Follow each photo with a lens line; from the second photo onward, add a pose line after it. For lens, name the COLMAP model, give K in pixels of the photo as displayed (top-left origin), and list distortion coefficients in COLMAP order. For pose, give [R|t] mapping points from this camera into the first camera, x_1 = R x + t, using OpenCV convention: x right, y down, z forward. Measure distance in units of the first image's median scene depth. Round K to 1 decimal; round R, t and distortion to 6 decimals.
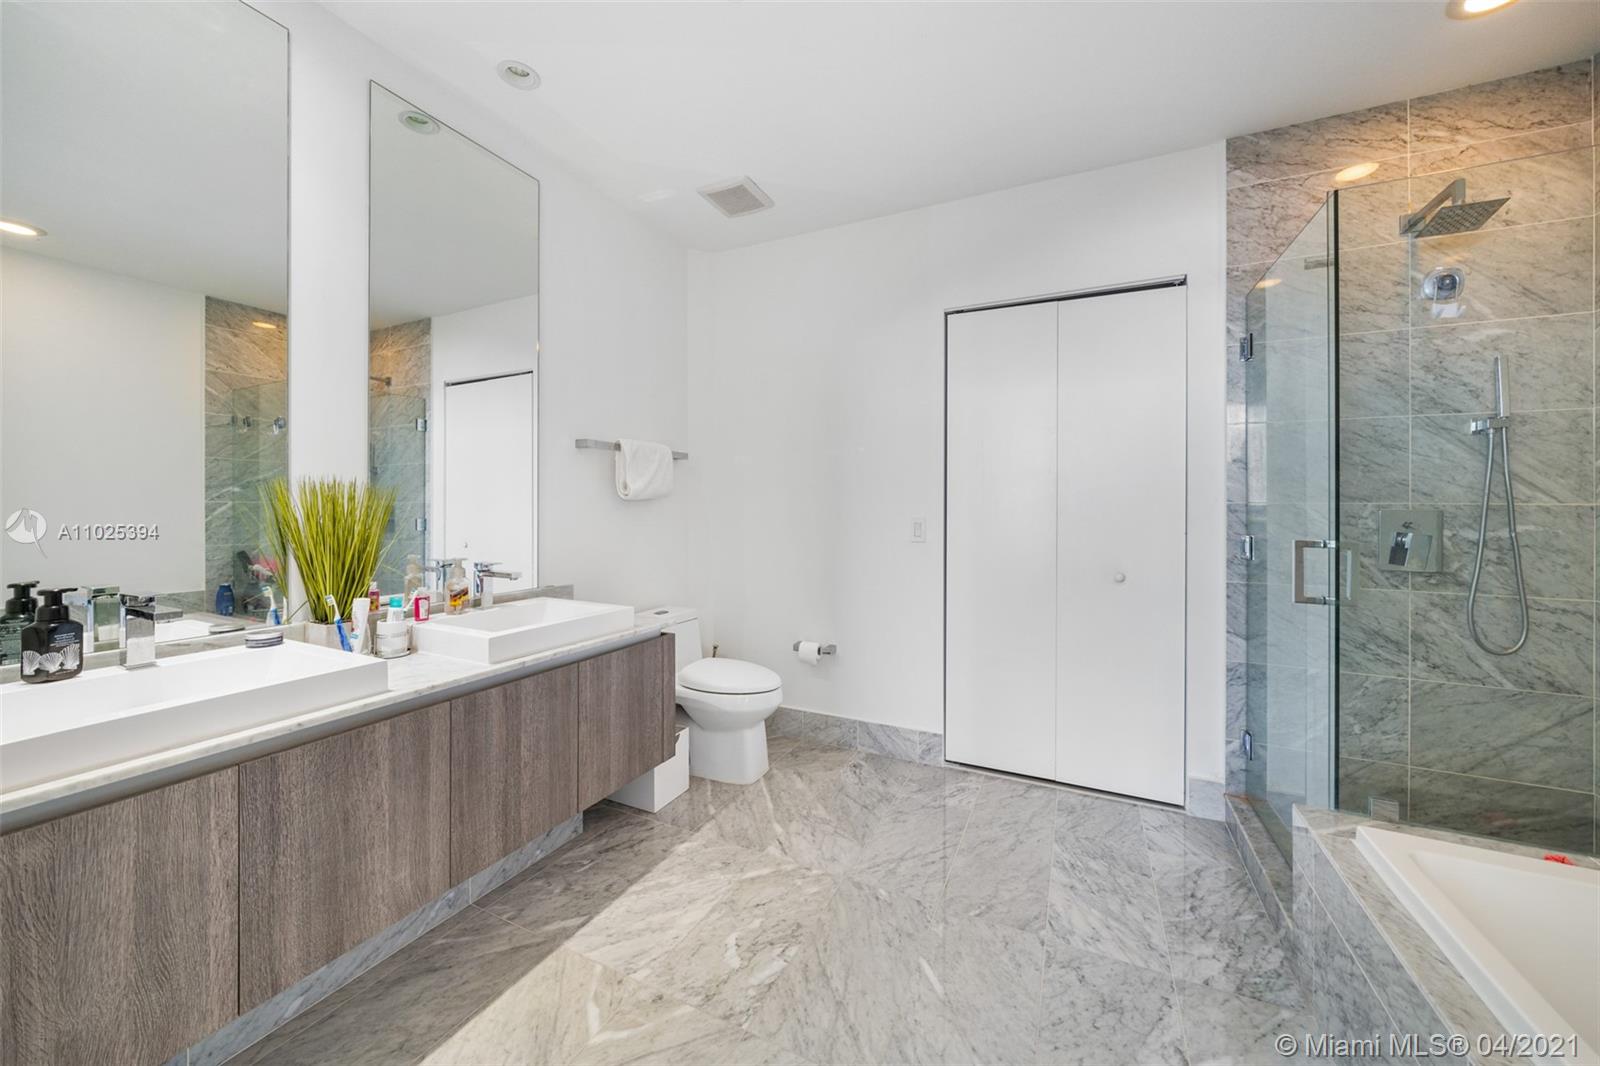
lens RADIAL K [[547.2, 0, 812.5], [0, 547.2, 497.4], [0, 0, 1]] dist [-0.005929, 0.000079]
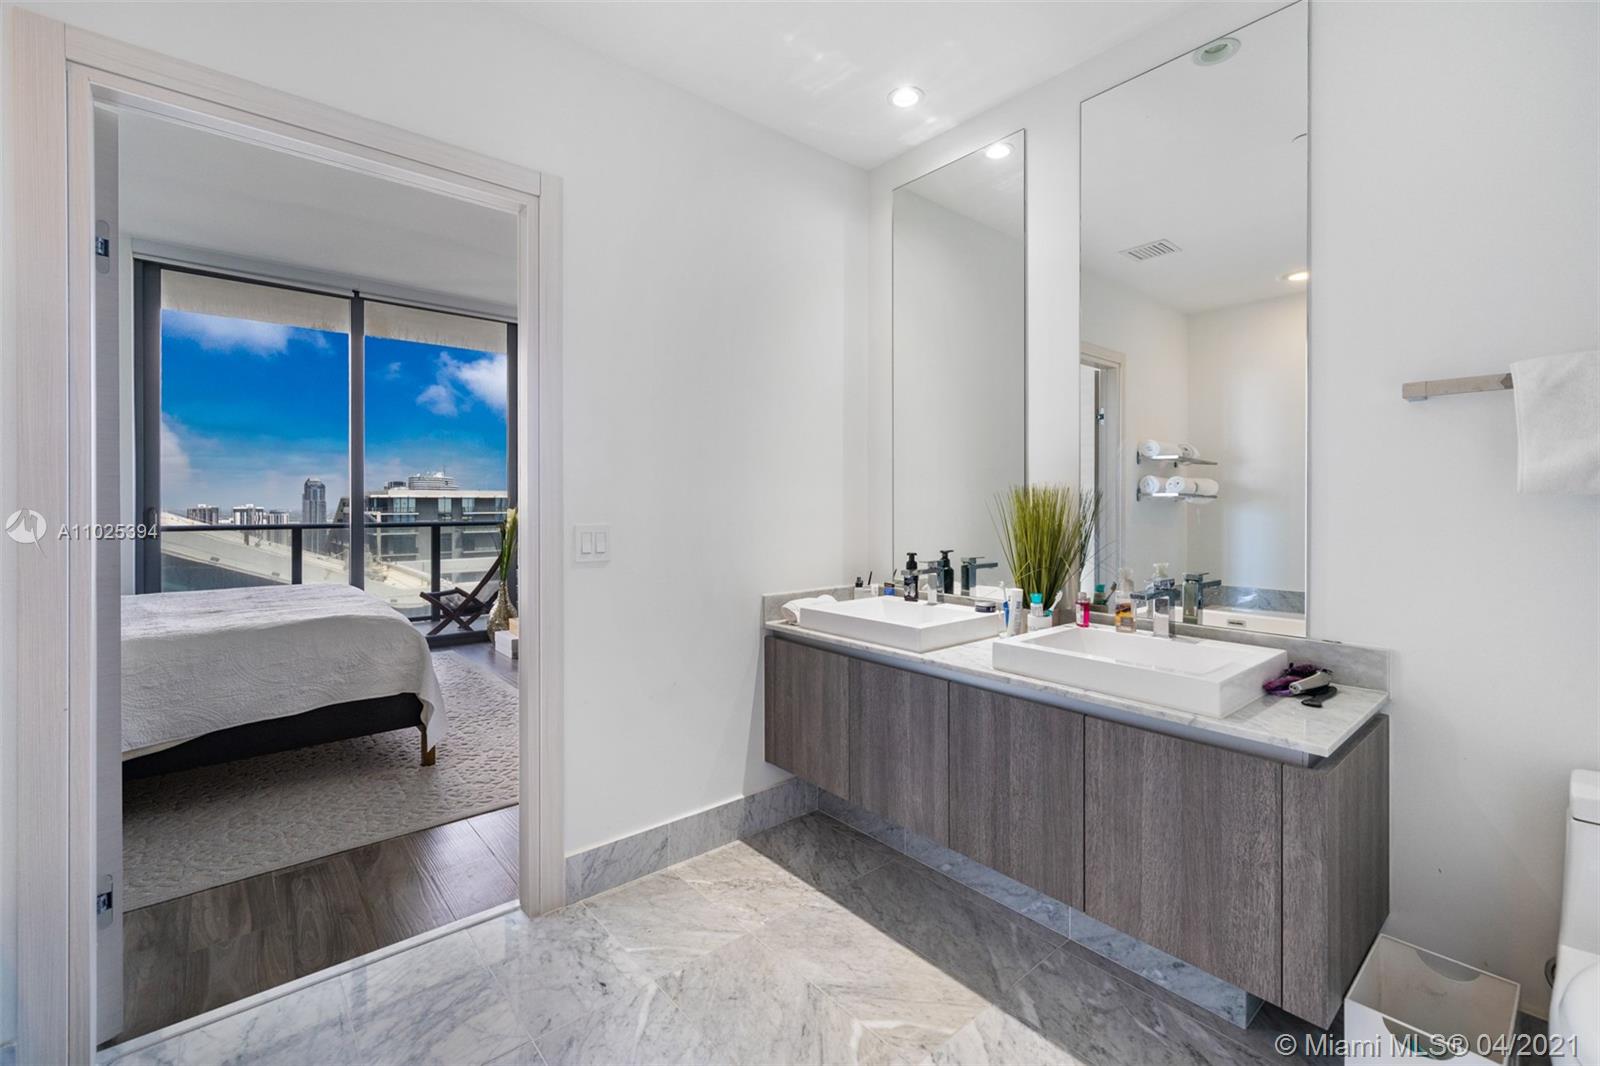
lens RADIAL K [[681.1, 0, 800.8], [0, 681.1, 493.8], [0, 0, 1]] dist [0.004560, 0.000488]
pose [[-0.384399, -0.006942, -0.923141, 0.857539], [0.018136, 0.999722, -0.015070, -0.000703], [0.922989, -0.022535, -0.384167, 1.427675]]
